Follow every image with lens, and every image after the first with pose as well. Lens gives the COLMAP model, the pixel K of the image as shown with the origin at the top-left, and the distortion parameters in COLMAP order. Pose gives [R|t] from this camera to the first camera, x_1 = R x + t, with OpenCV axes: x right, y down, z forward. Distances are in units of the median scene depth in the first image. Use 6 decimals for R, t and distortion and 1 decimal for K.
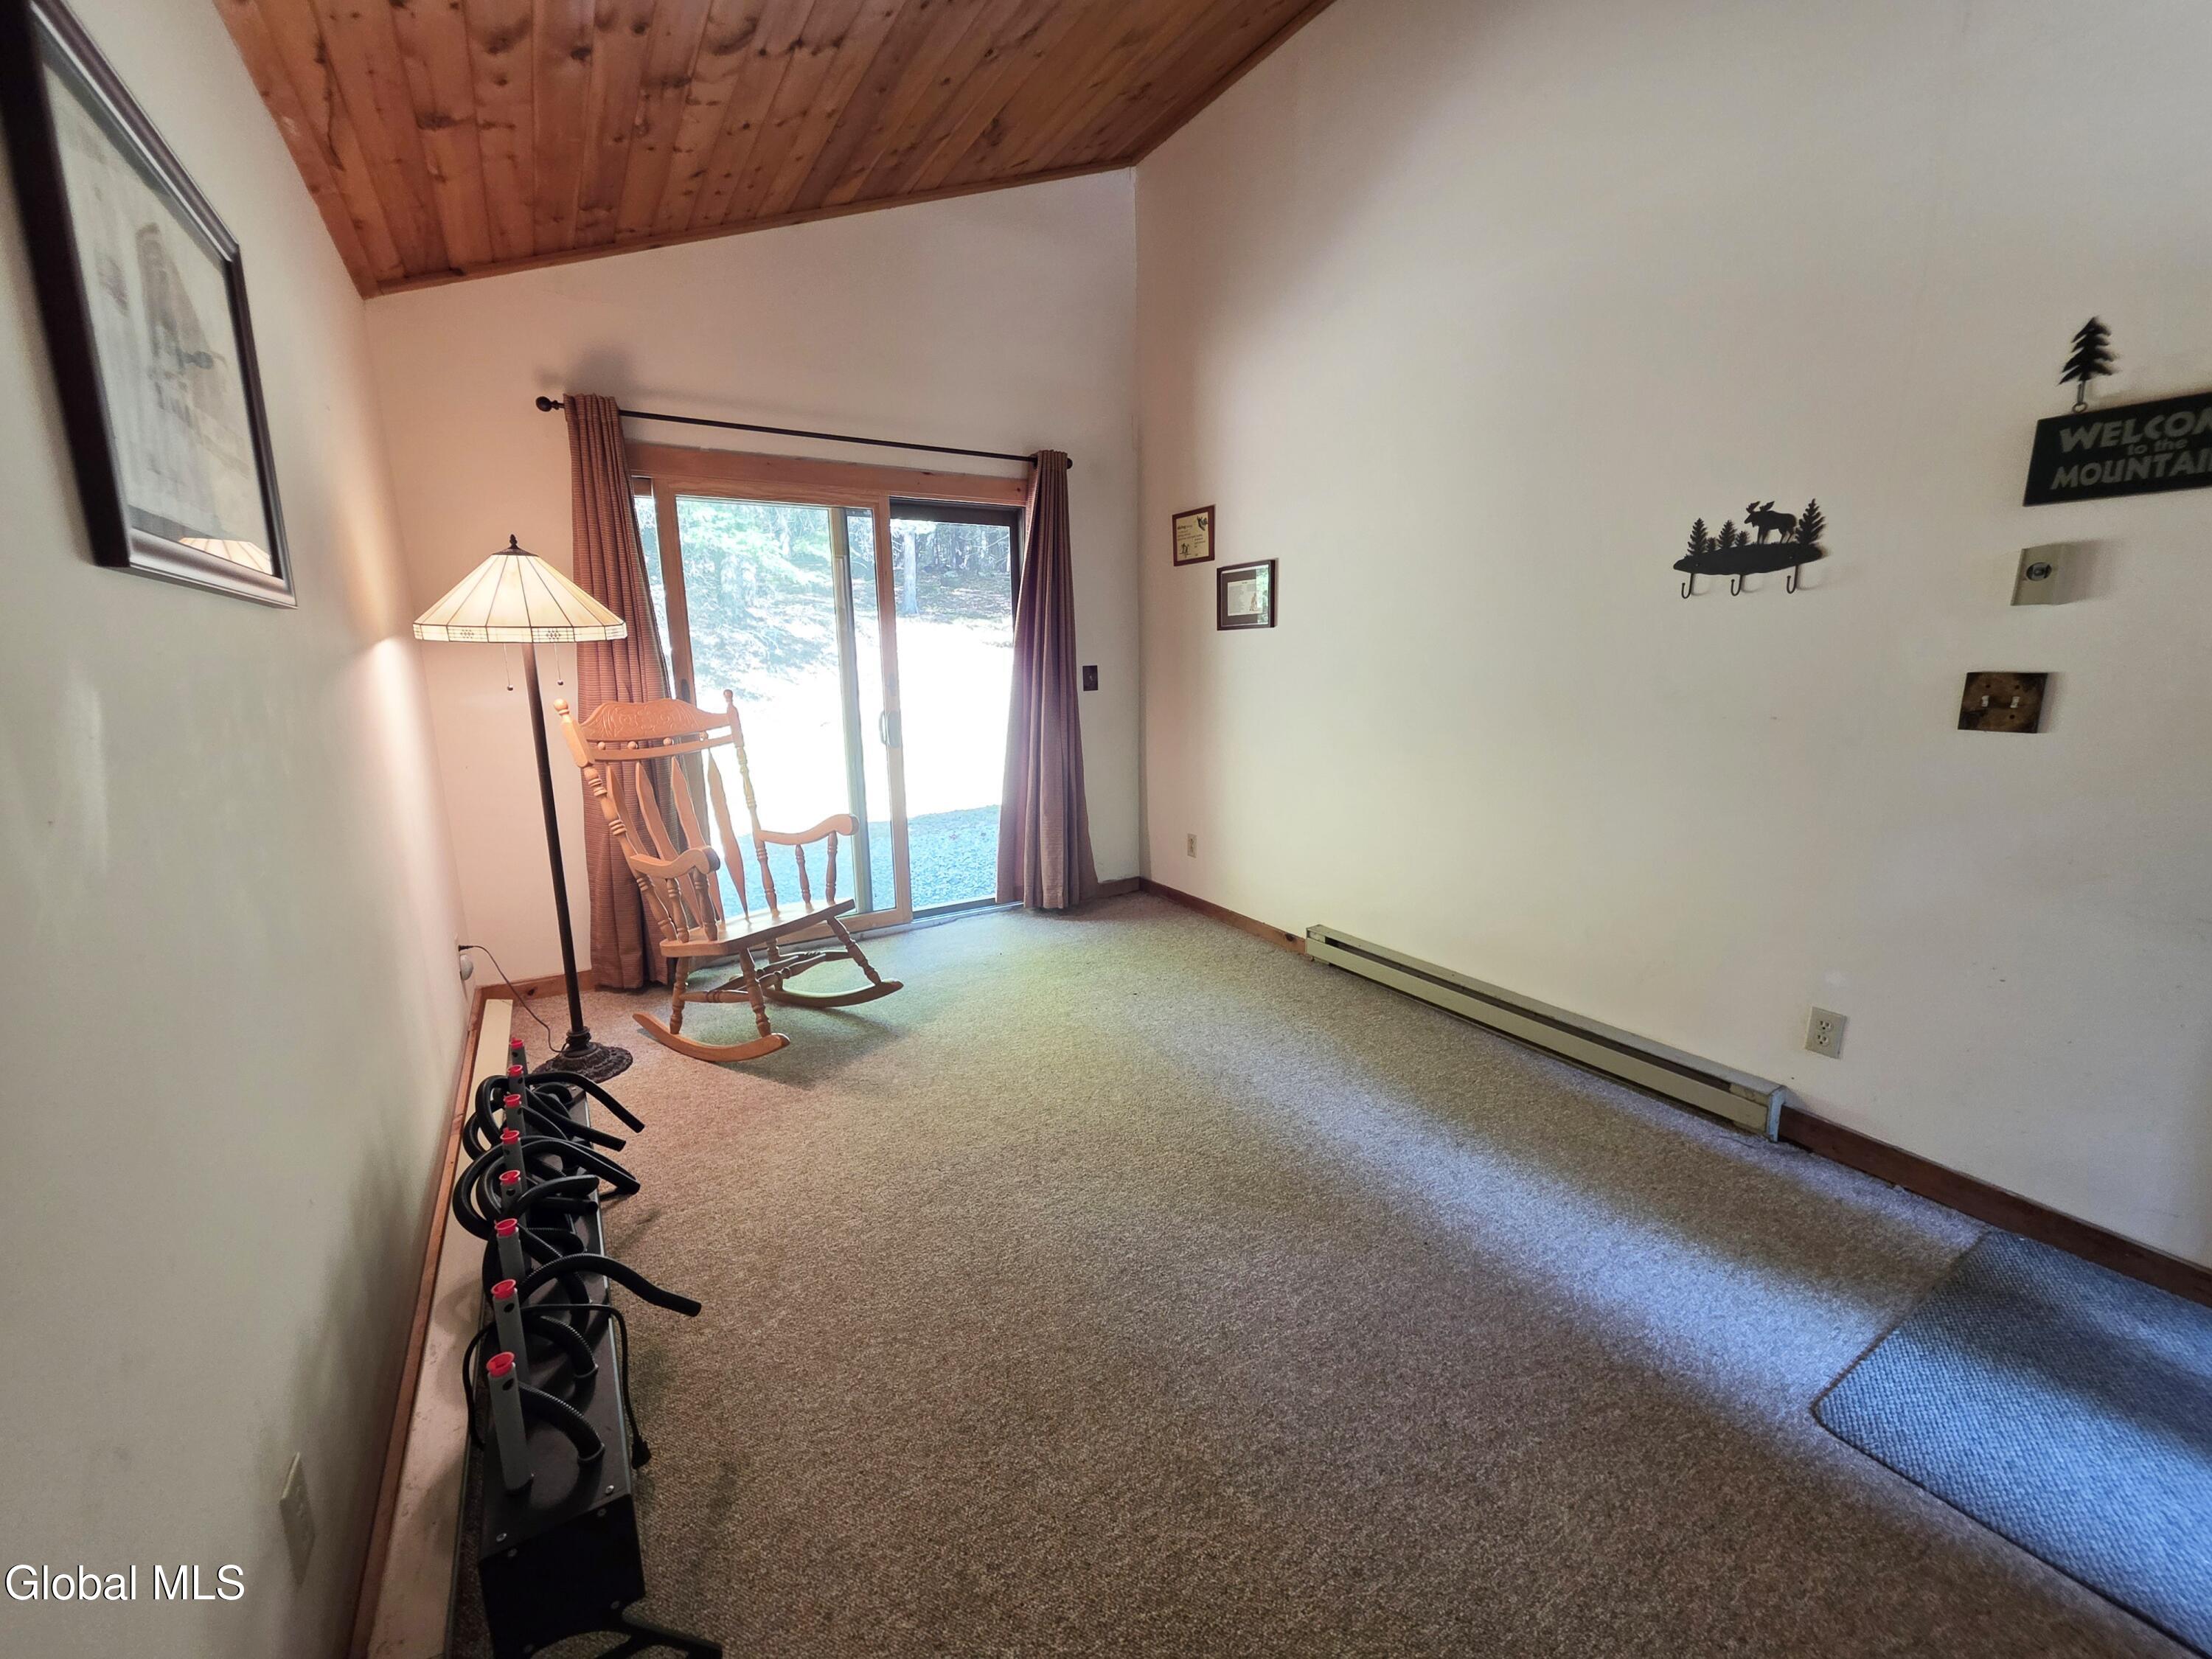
lens RADIAL K [[900.9, 0, 1082.1], [0, 900.9, 827.1], [0, 0, 1]] dist [0.007958, -0.000174]
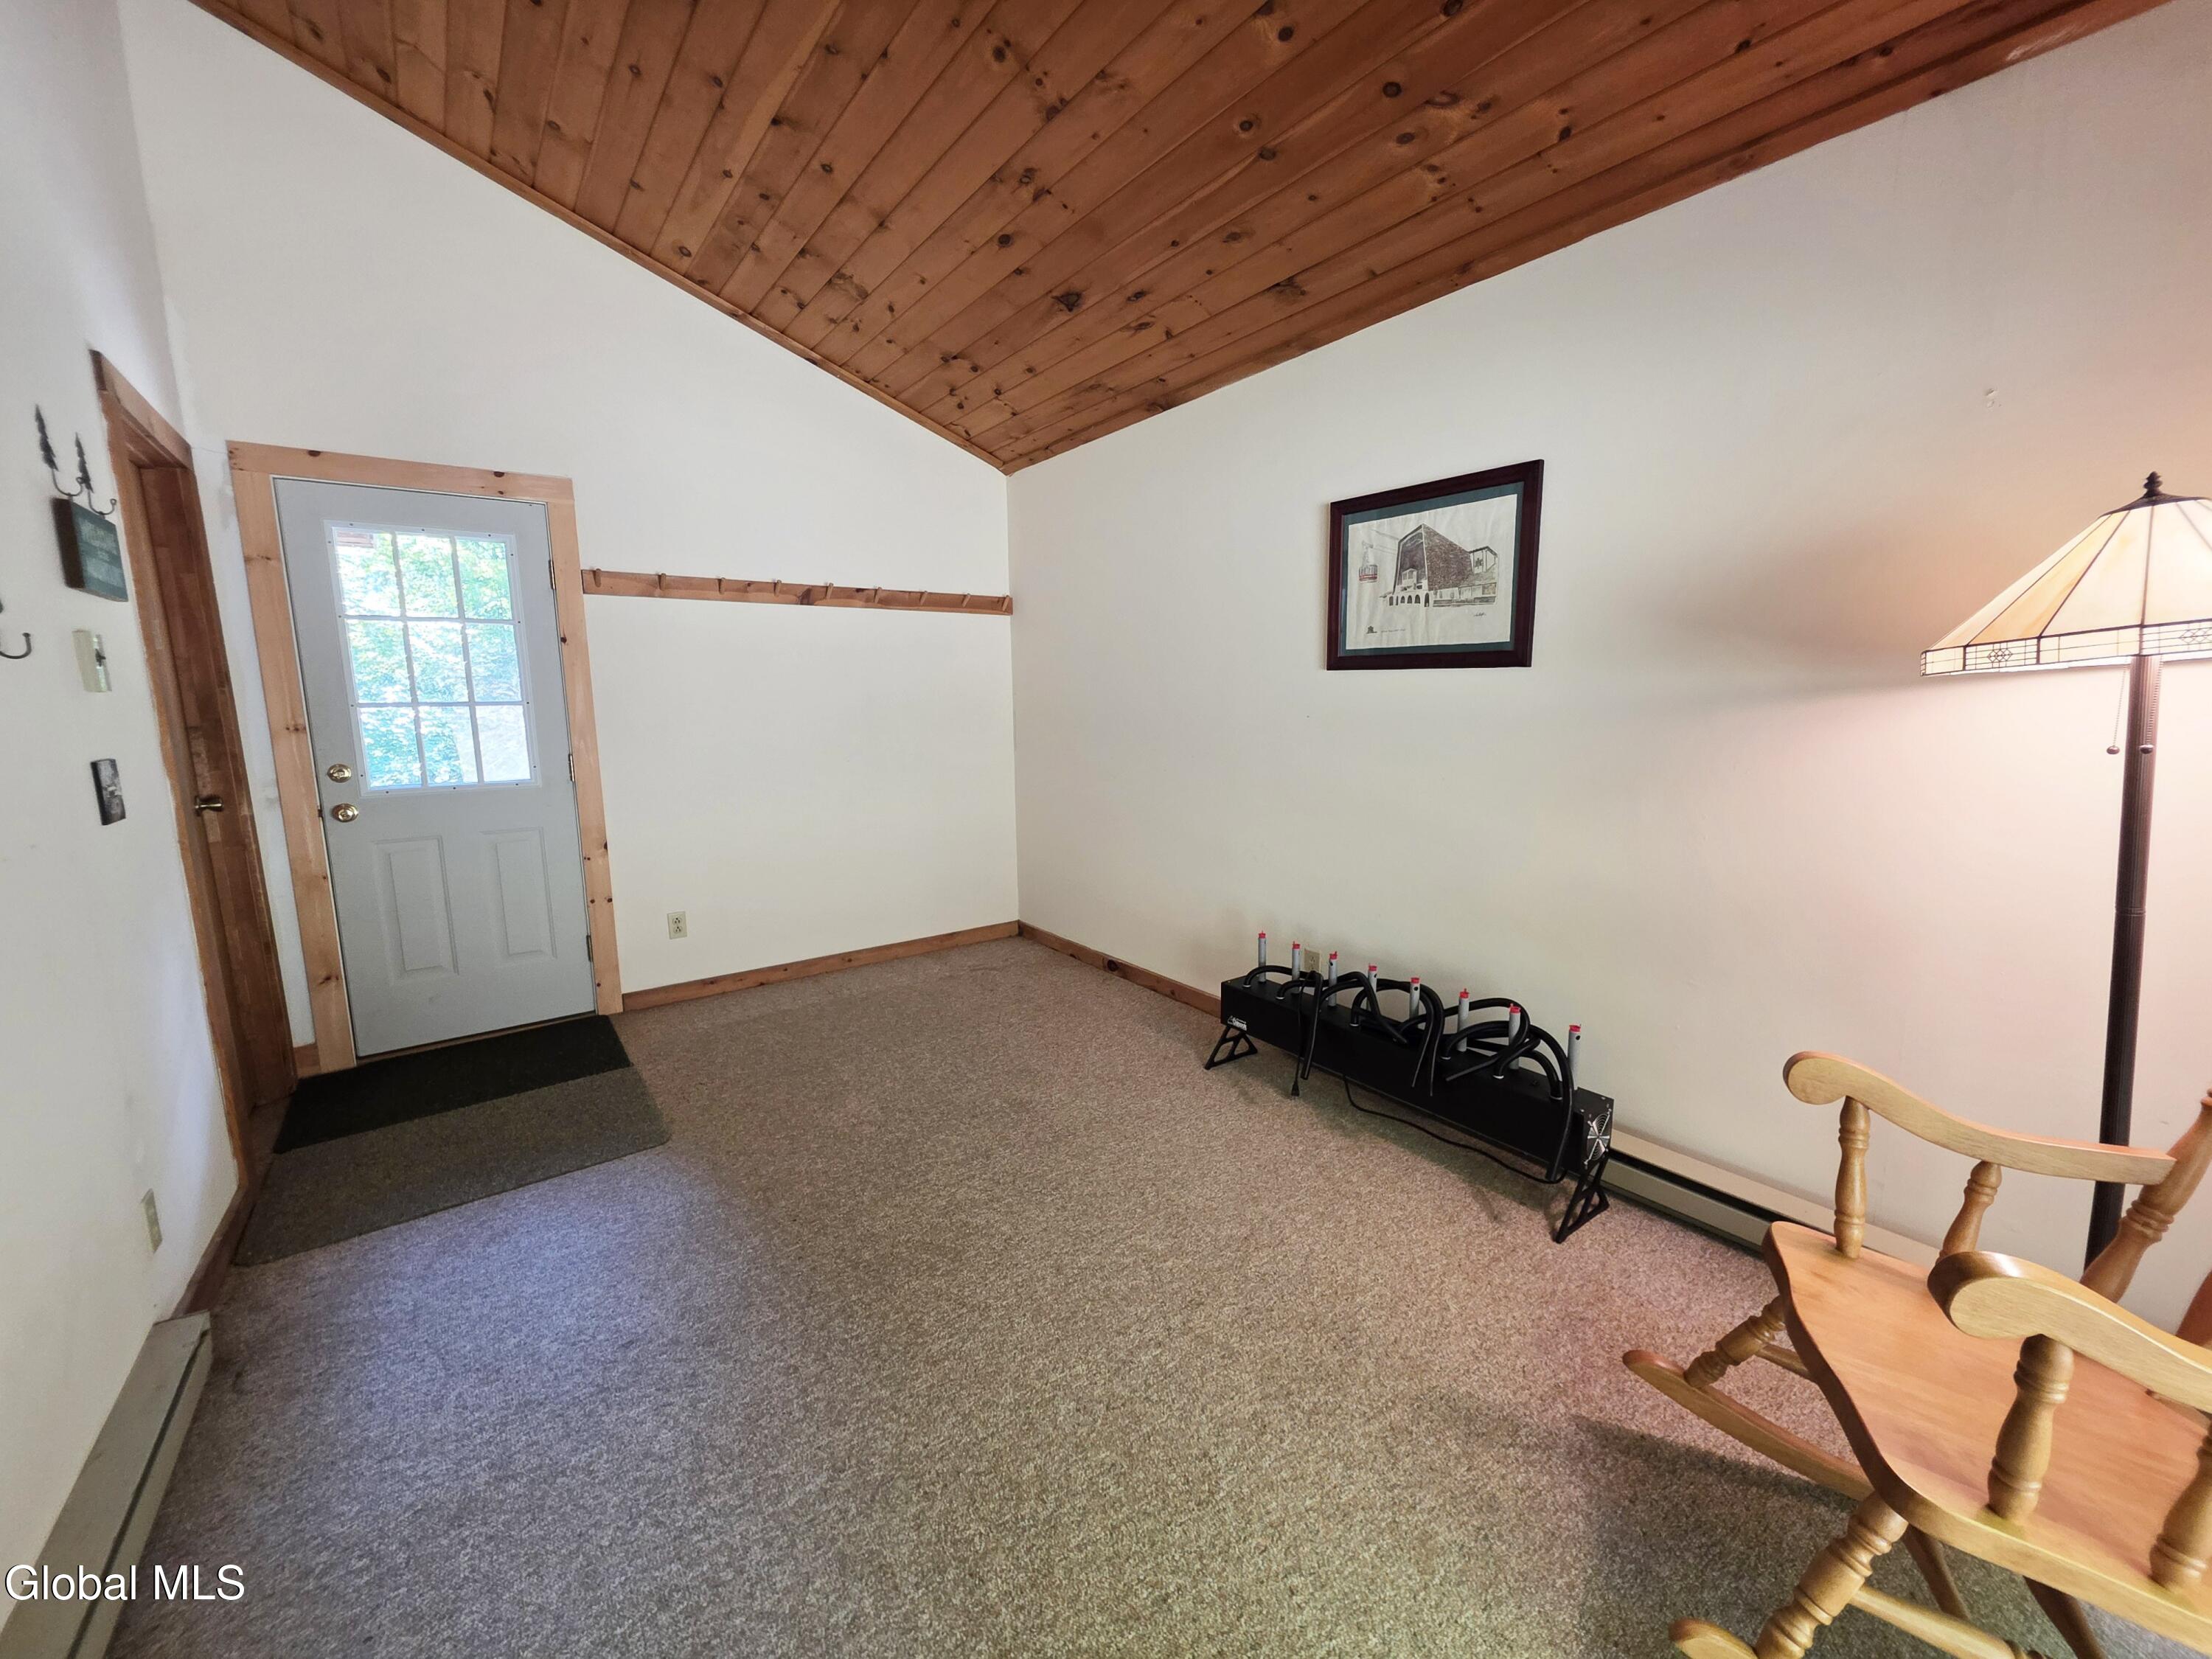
lens RADIAL K [[900.9, 0, 1082.1], [0, 900.9, 827.1], [0, 0, 1]] dist [0.007958, -0.000174]
pose [[-0.996982, 0.039346, -0.066919, 0.065199], [0.014290, 0.940325, 0.339978, -0.371765], [0.076303, 0.337995, -0.938050, 1.794734]]
